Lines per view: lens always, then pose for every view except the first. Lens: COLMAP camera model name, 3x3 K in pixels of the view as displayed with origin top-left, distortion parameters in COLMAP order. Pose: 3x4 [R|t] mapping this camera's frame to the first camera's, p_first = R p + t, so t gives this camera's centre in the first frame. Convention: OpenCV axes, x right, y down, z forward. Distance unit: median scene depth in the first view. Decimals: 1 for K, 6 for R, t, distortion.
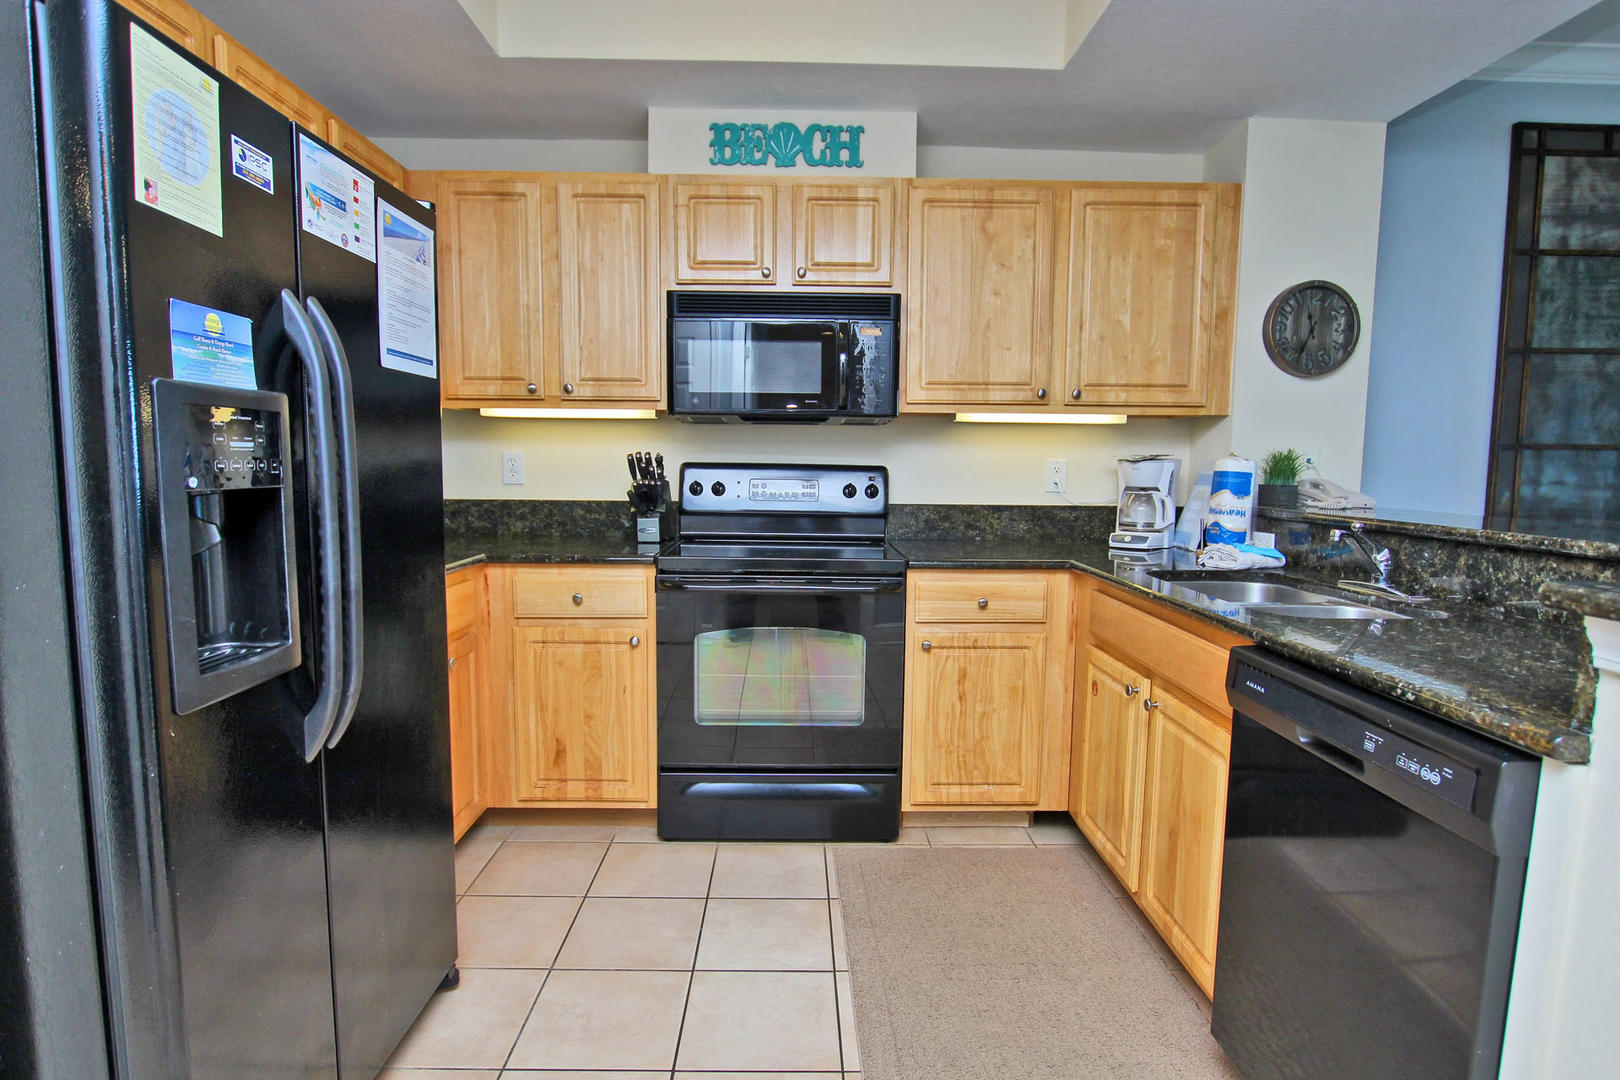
lens RADIAL K [[847.7, 0, 806.9], [0, 847.7, 552.1], [0, 0, 1]] dist [-0.027143, 0.002468]
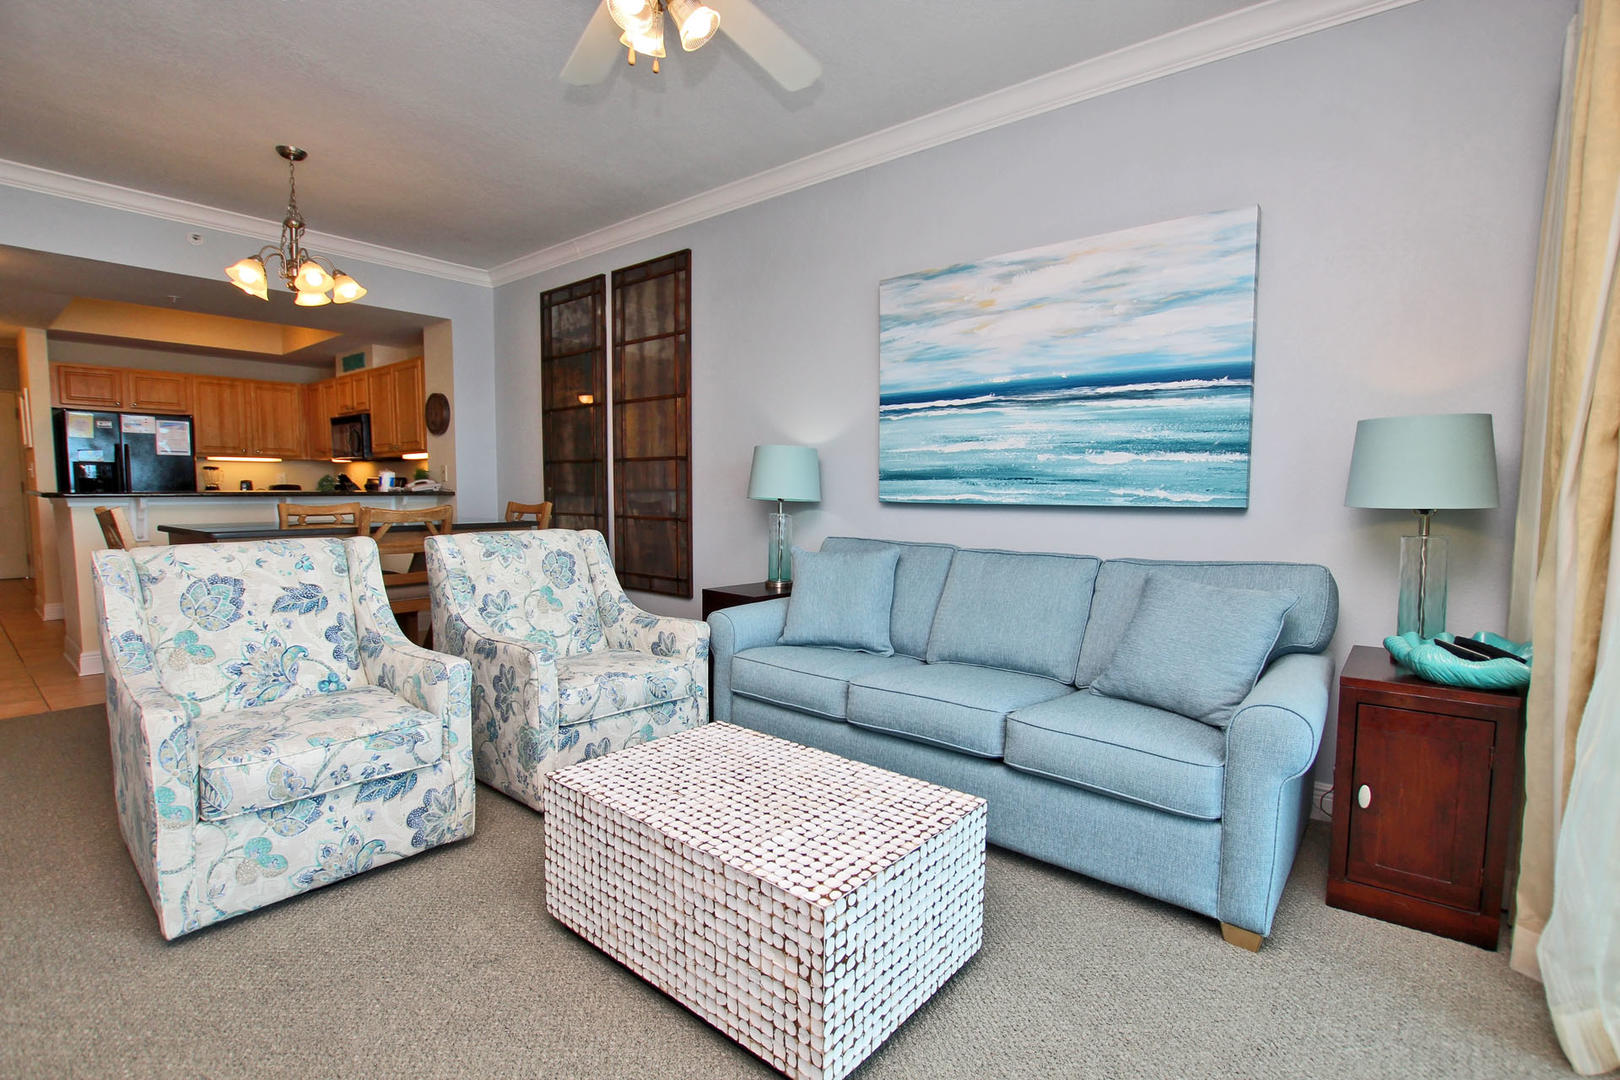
lens RADIAL K [[754.8, 0, 804.8], [0, 754.8, 543.9], [0, 0, 1]] dist [-0.029671, 0.000133]
pose [[0.760242, 0.047191, -0.647923, 2.700195], [-0.071199, 0.997403, -0.010895, 0.036788], [0.645726, 0.054414, 0.761628, 0.117122]]
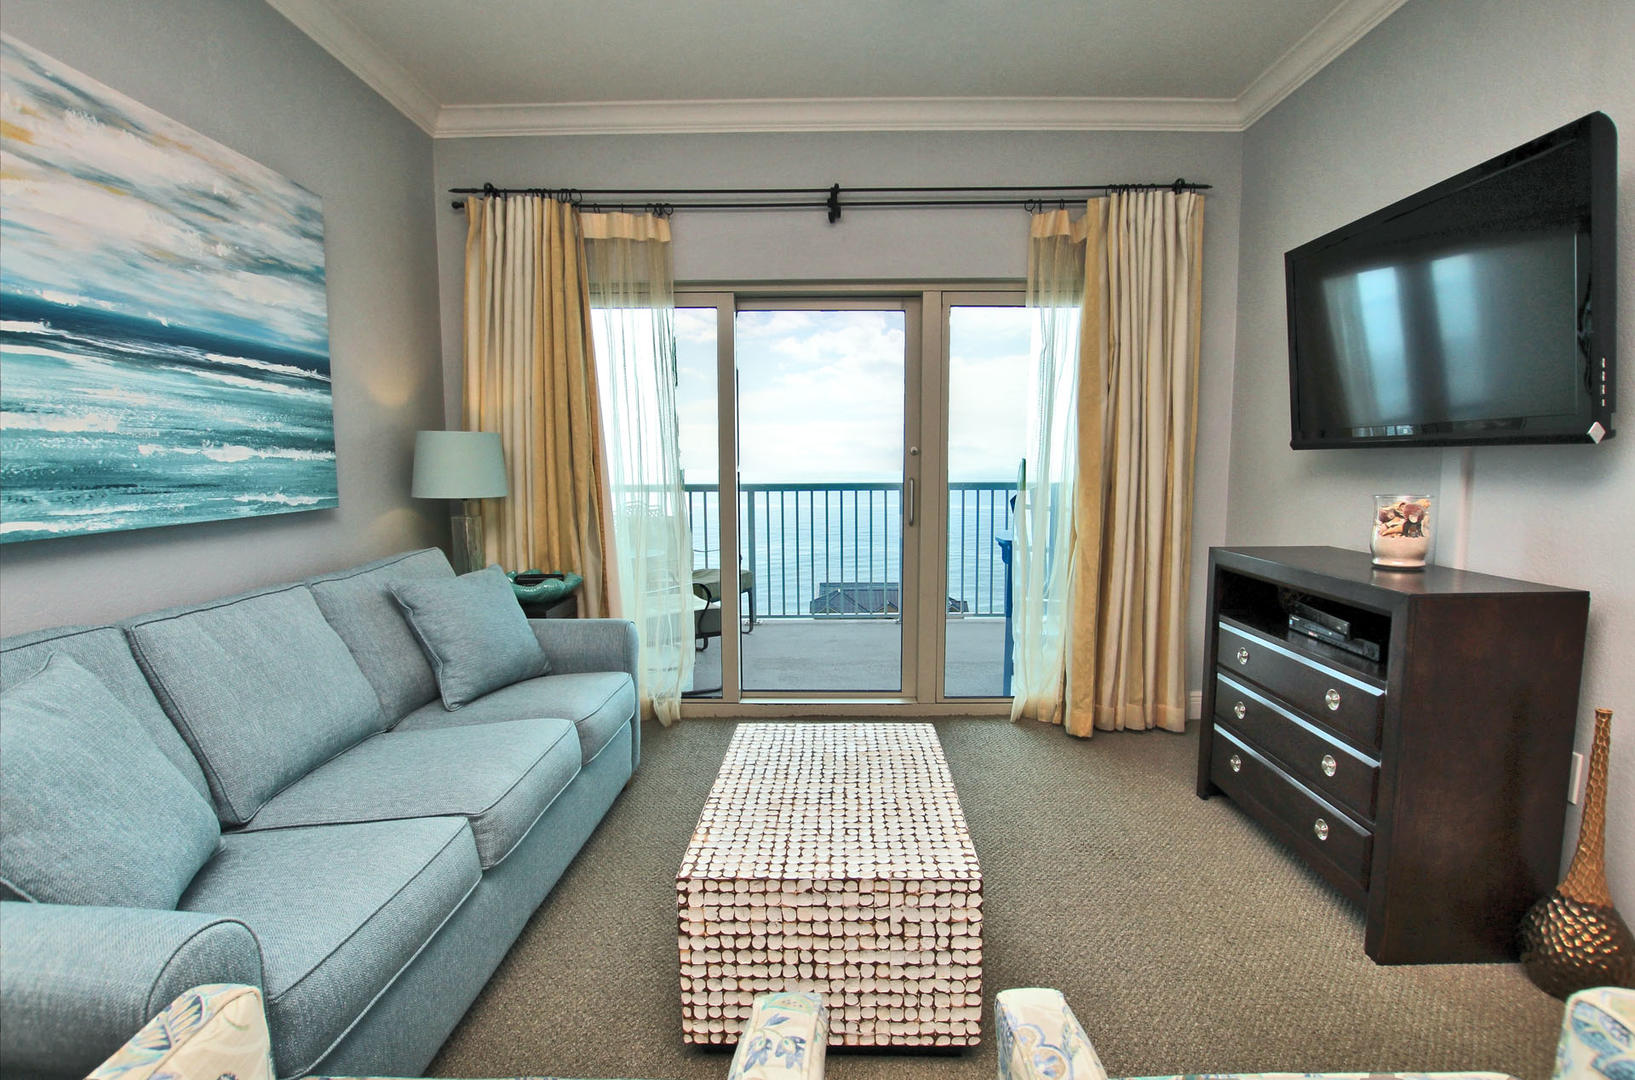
lens RADIAL K [[771.5, 0, 832.4], [0, 771.5, 546.1], [0, 0, 1]] dist [-0.033660, 0.003677]
pose [[0.017511, -0.116764, 0.993005, 1.606601], [0.110833, 0.987264, 0.114134, -0.048415], [-0.993685, 0.108060, 0.030230, 0.546799]]
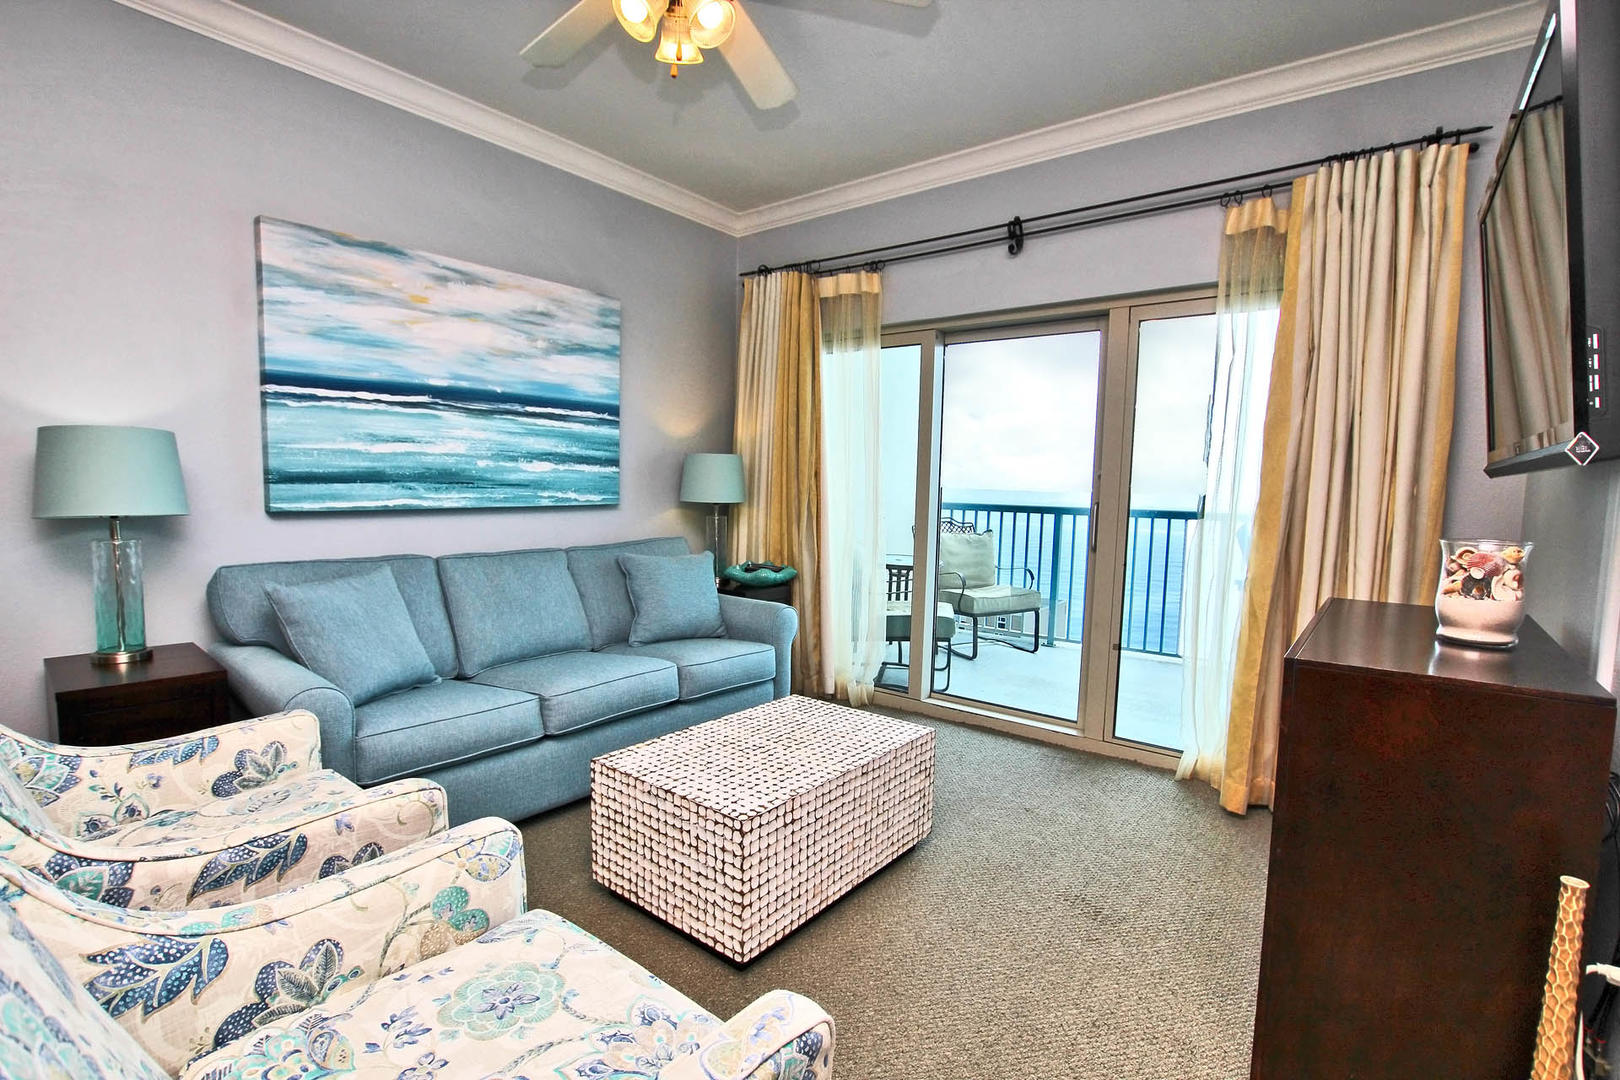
lens RADIAL K [[754.8, 0, 809.5], [0, 754.8, 548.4], [0, 0, 1]] dist [-0.029671, 0.000133]
pose [[0.627800, -0.064227, 0.775720, 1.669363], [0.067864, 0.997311, 0.027651, 0.009608], [-0.775411, 0.035284, 0.630471, 0.040010]]
